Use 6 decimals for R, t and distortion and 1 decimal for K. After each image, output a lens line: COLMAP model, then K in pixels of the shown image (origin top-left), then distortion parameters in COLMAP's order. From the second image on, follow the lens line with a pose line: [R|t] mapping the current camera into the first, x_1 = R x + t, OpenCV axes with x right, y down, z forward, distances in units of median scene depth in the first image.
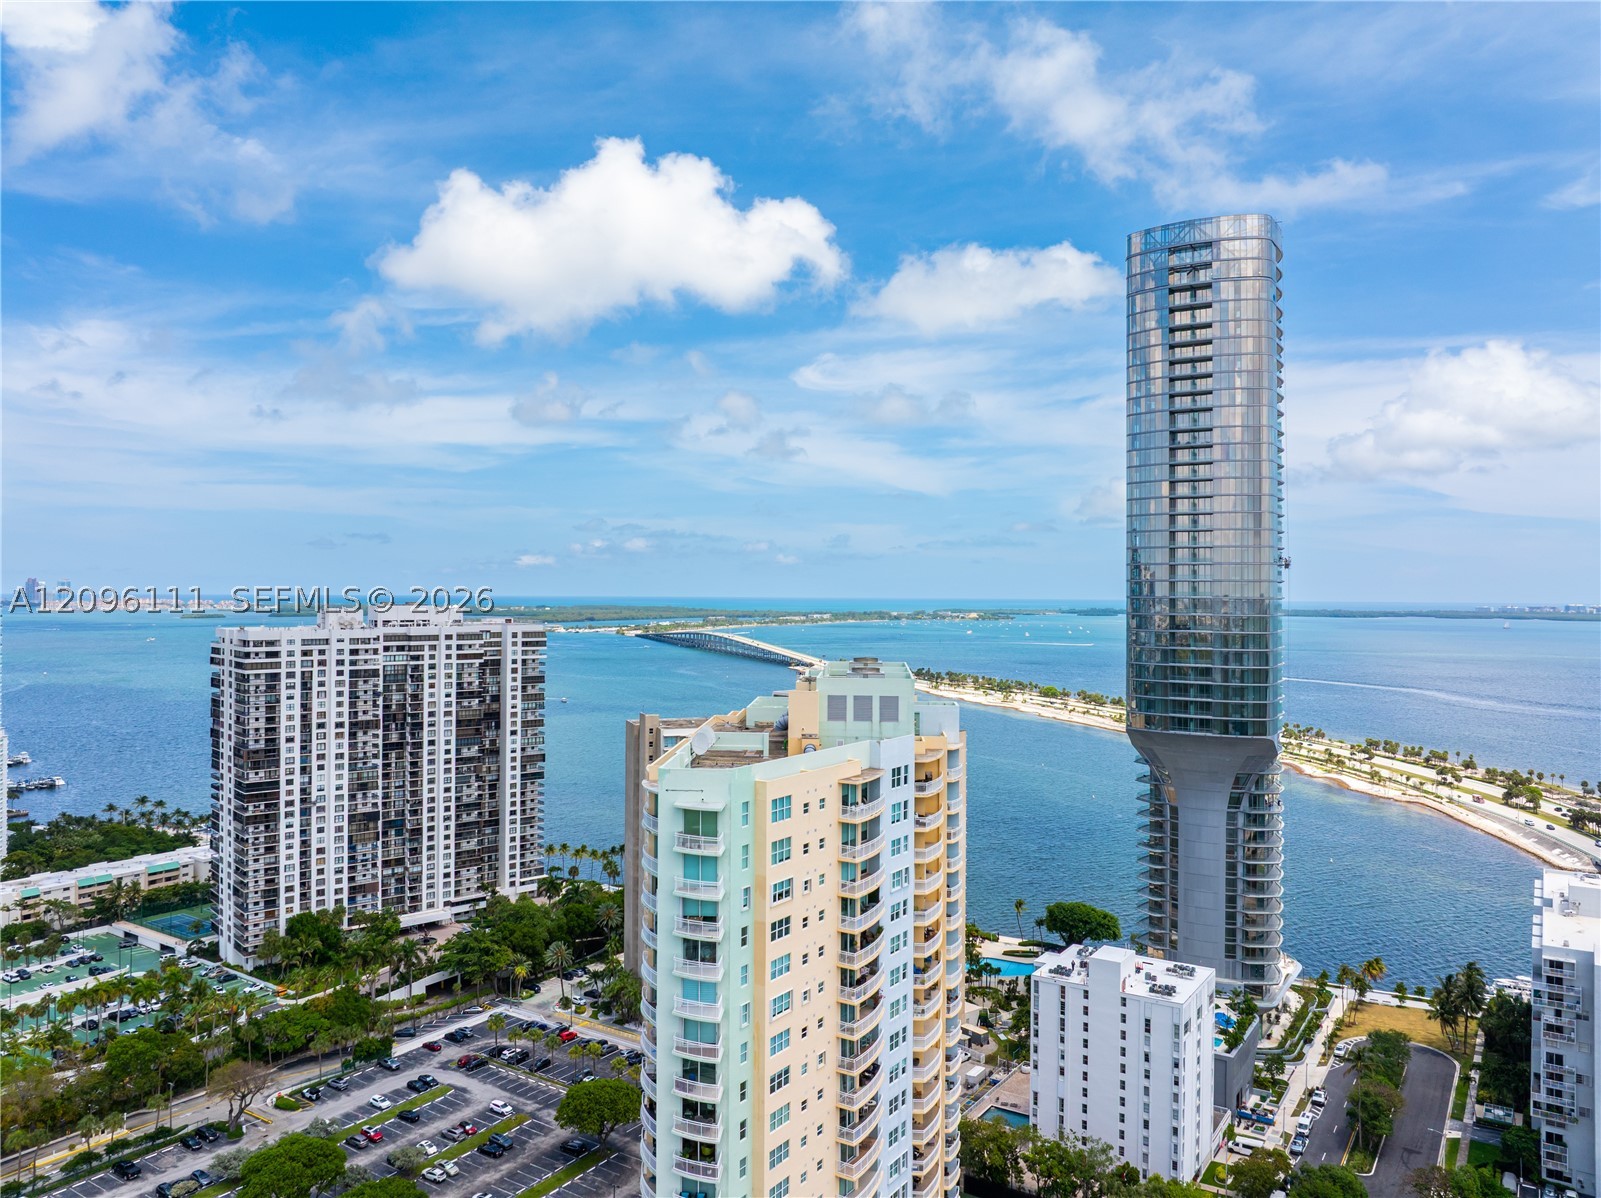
lens RADIAL K [[1140.6, 0, 800.2], [0, 1140.6, 578.7], [0, 0, 1]] dist [-0.021786, 0.000126]
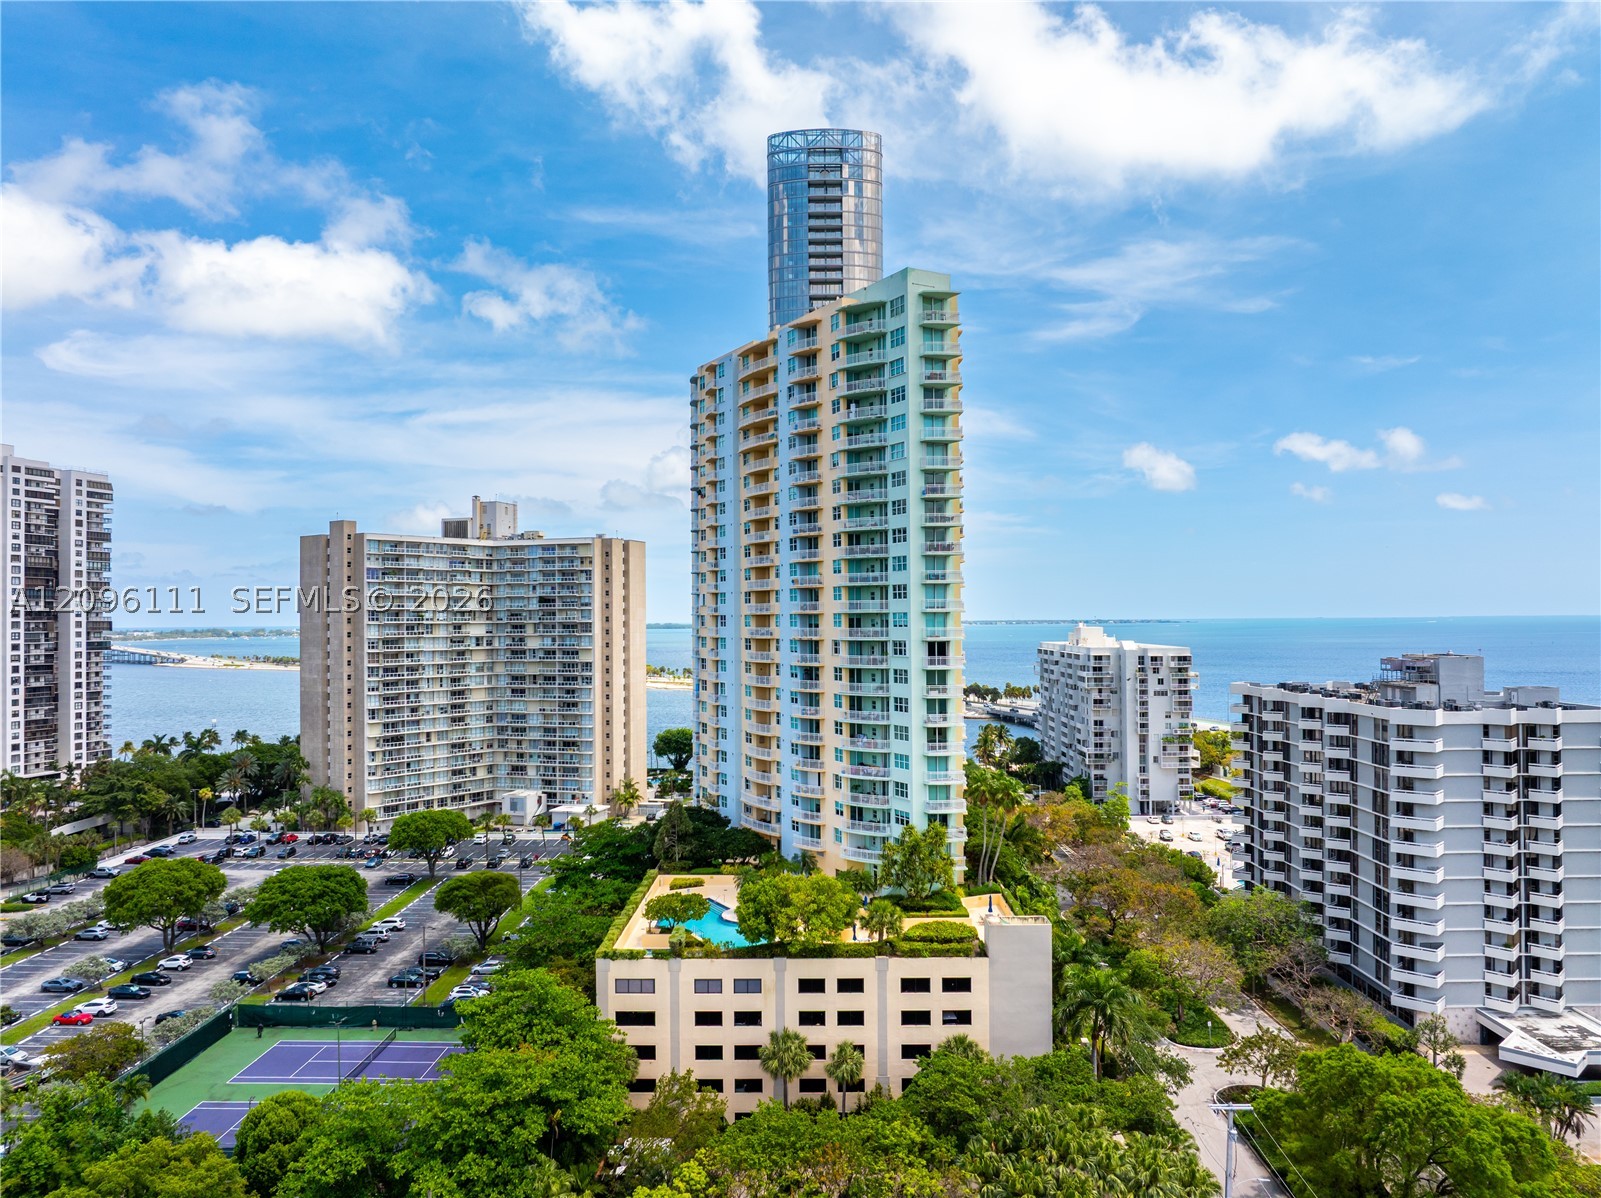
lens RADIAL K [[1119.5, 0, 800.5], [0, 1119.5, 599.0], [0, 0, 1]] dist [-0.024133, -0.015725]
pose [[0.840576, -0.001486, 0.541692, -0.281830], [0.004367, 0.999982, -0.004034, 0.166713], [-0.541677, 0.005757, 0.840567, -0.014727]]
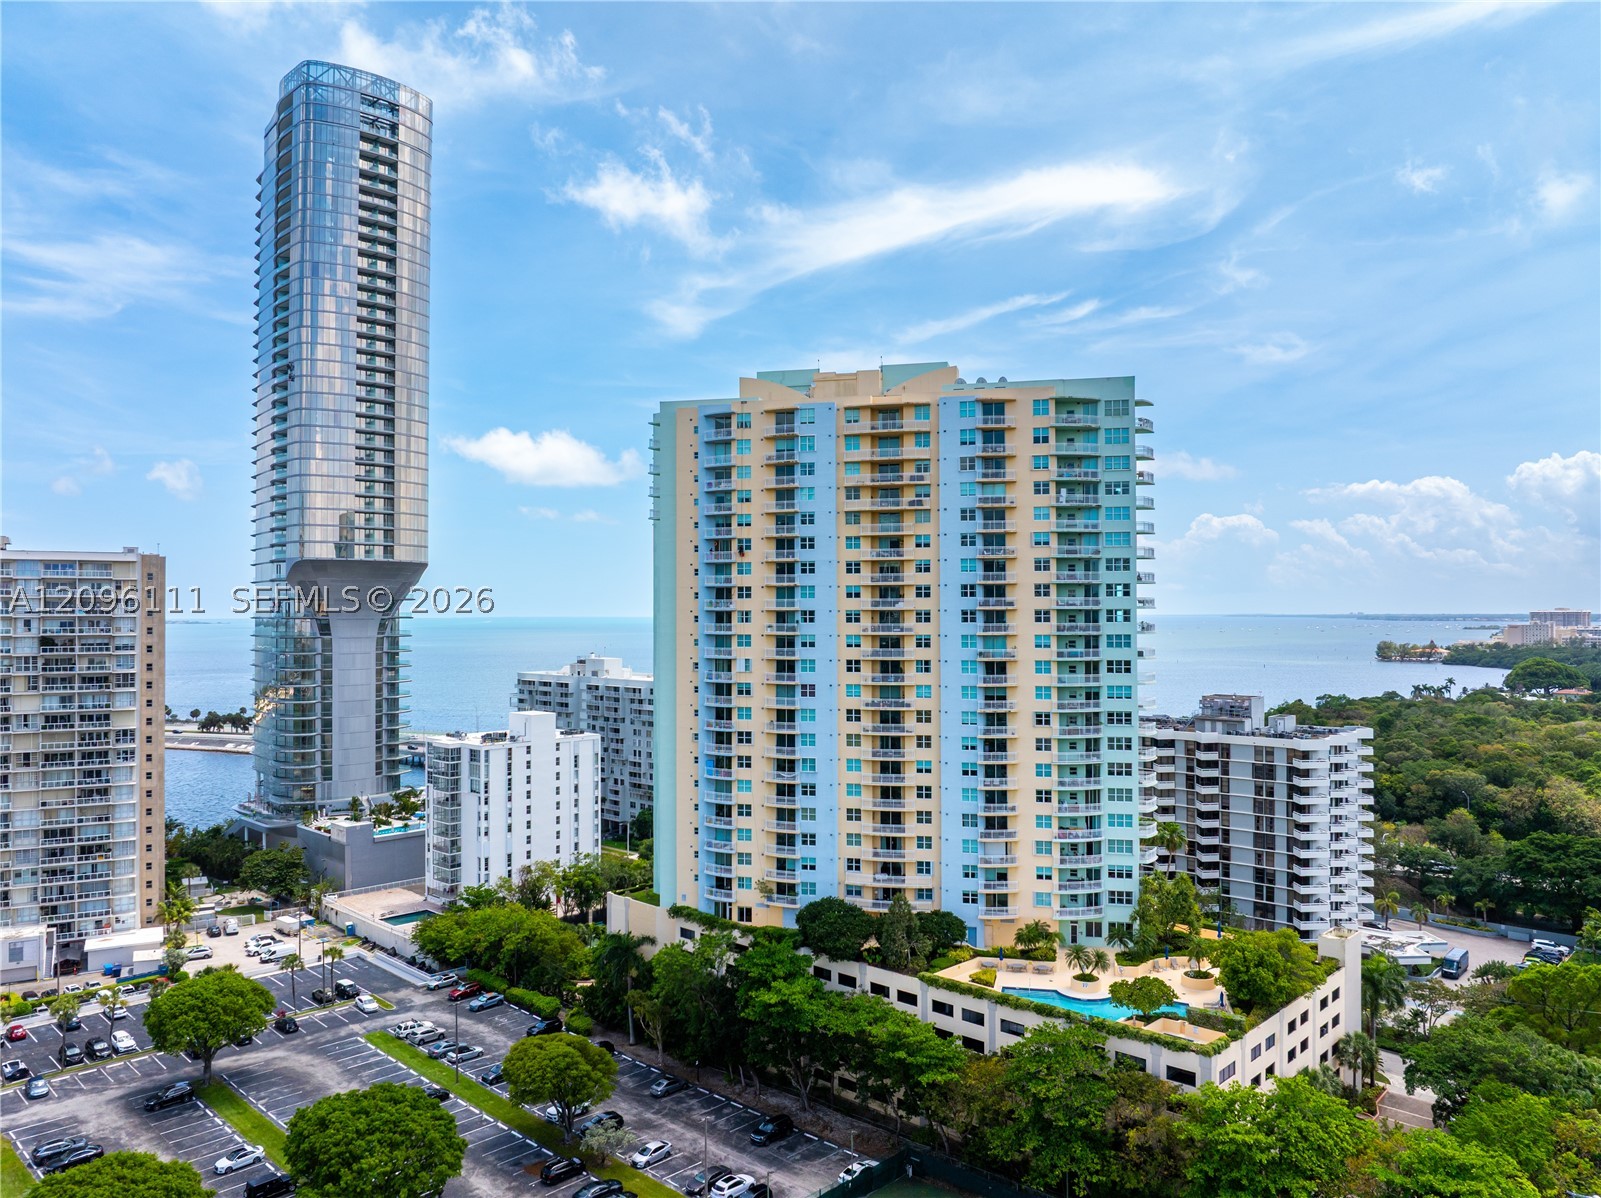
lens RADIAL K [[1136.1, 0, 807.5], [0, 1136.1, 588.7], [0, 0, 1]] dist [-0.023215, -0.025275]
pose [[0.173546, 0.016331, 0.984690, -0.494372], [-0.008504, 0.999850, -0.015084, 0.139997], [-0.984789, -0.005756, 0.173659, 0.339839]]
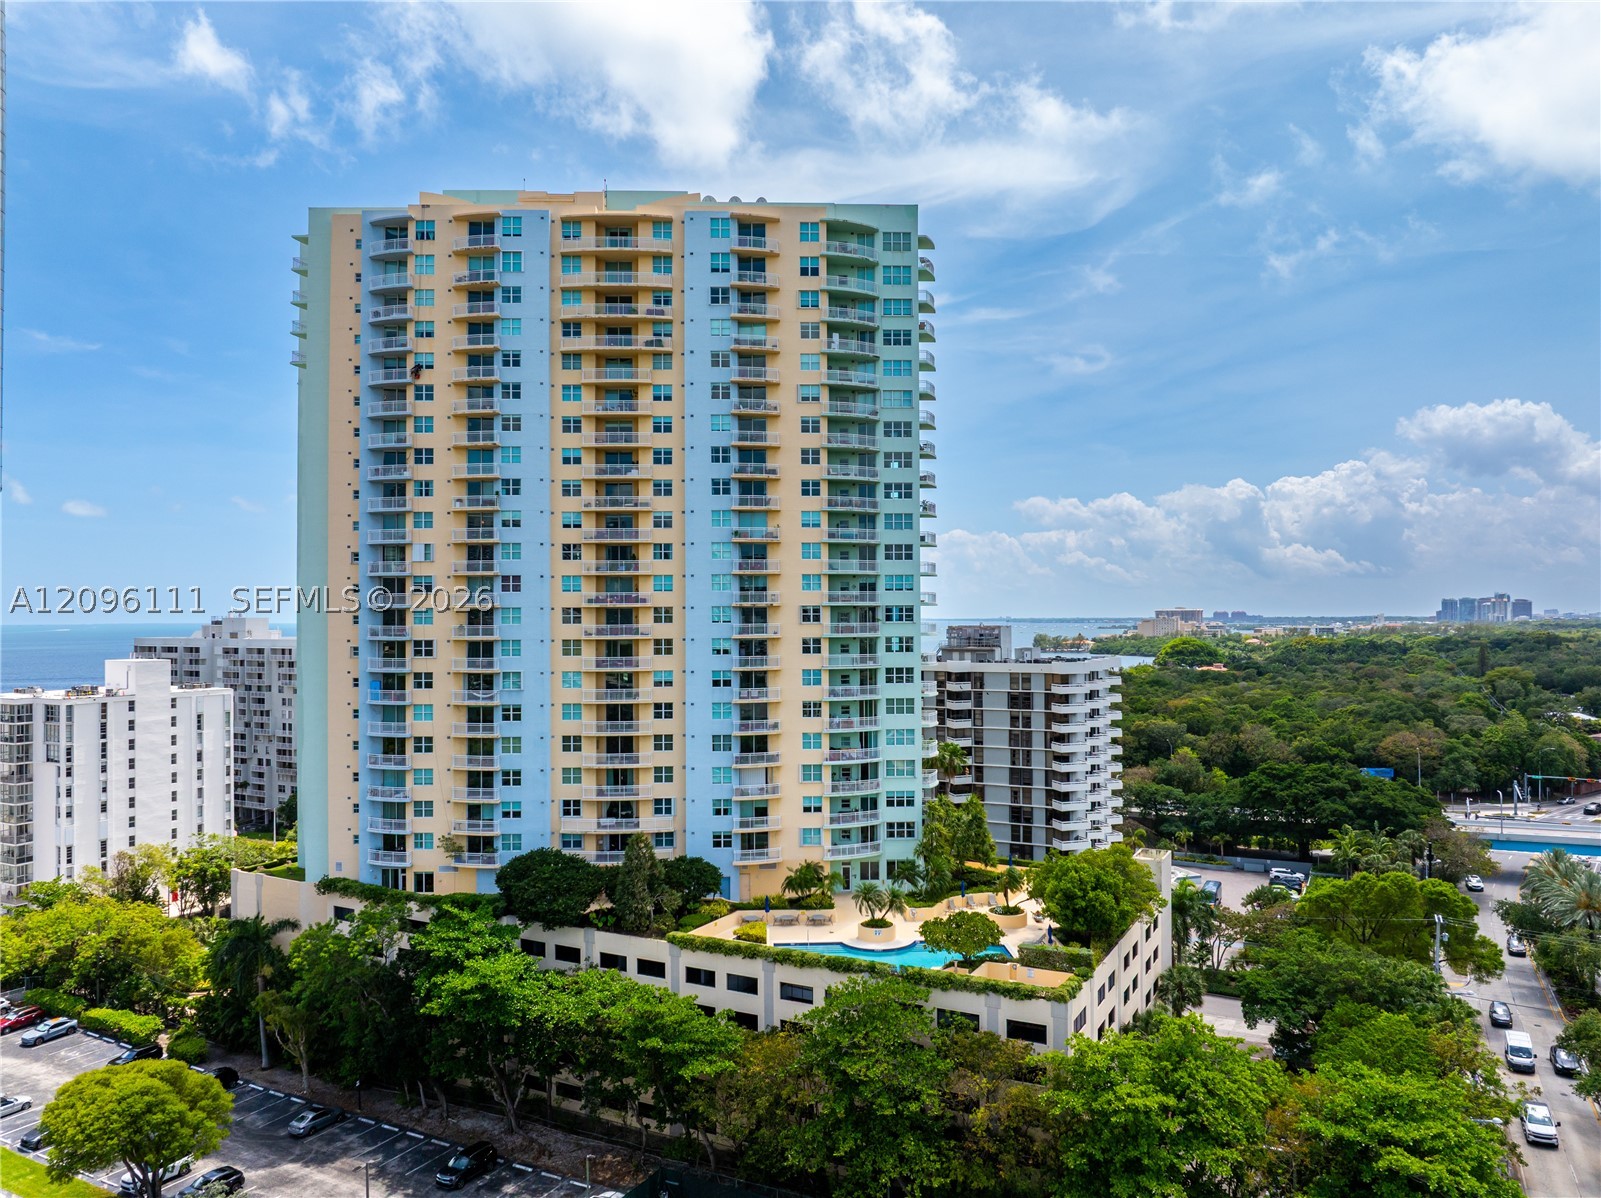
lens RADIAL K [[1119.5, 0, 800.5], [0, 1119.5, 599.0], [0, 0, 1]] dist [-0.024133, -0.015725]
pose [[-0.098986, 0.012451, 0.995011, -0.394510], [-0.007862, 0.999881, -0.013294, 0.182878], [-0.995058, -0.009139, -0.098876, 0.364112]]
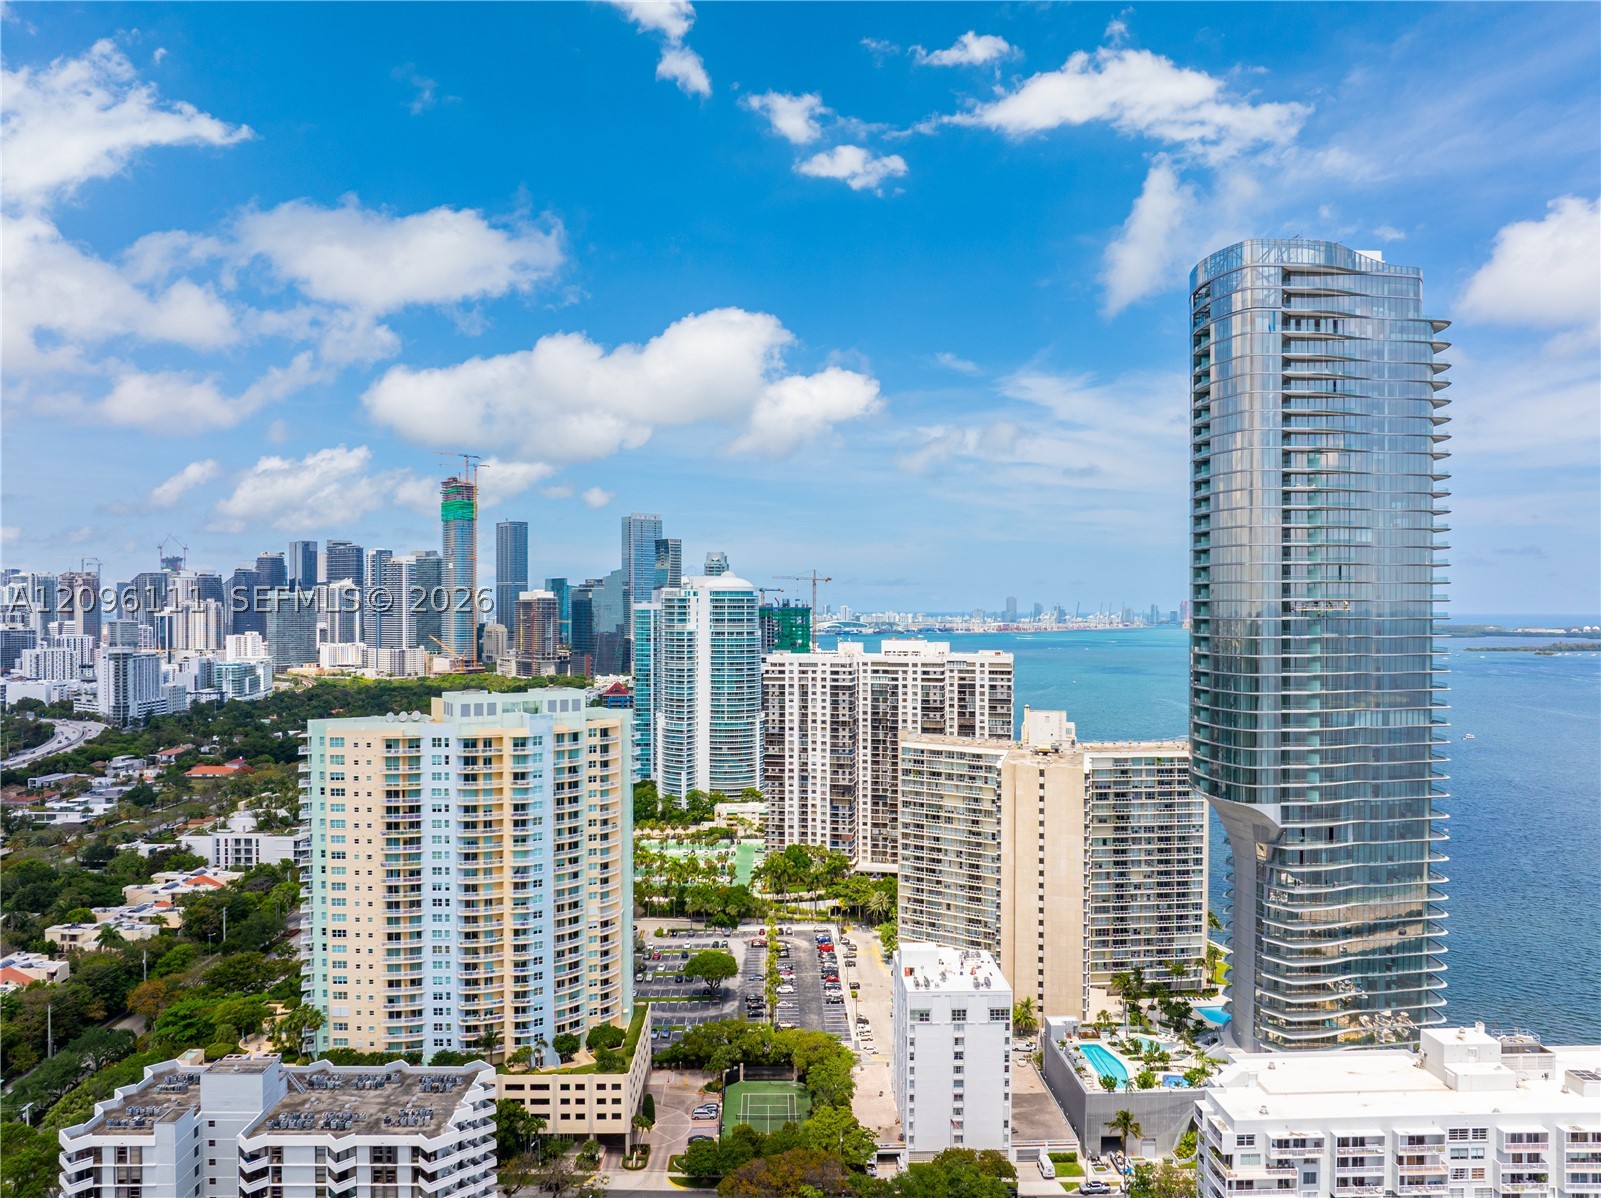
lens RADIAL K [[1119.5, 0, 800.5], [0, 1119.5, 599.0], [0, 0, 1]] dist [-0.024133, -0.015725]
pose [[0.584154, -0.007818, -0.811605, 0.737040], [0.011036, 0.999938, -0.001689, -0.027750], [0.811568, -0.007971, 0.584204, 0.128155]]
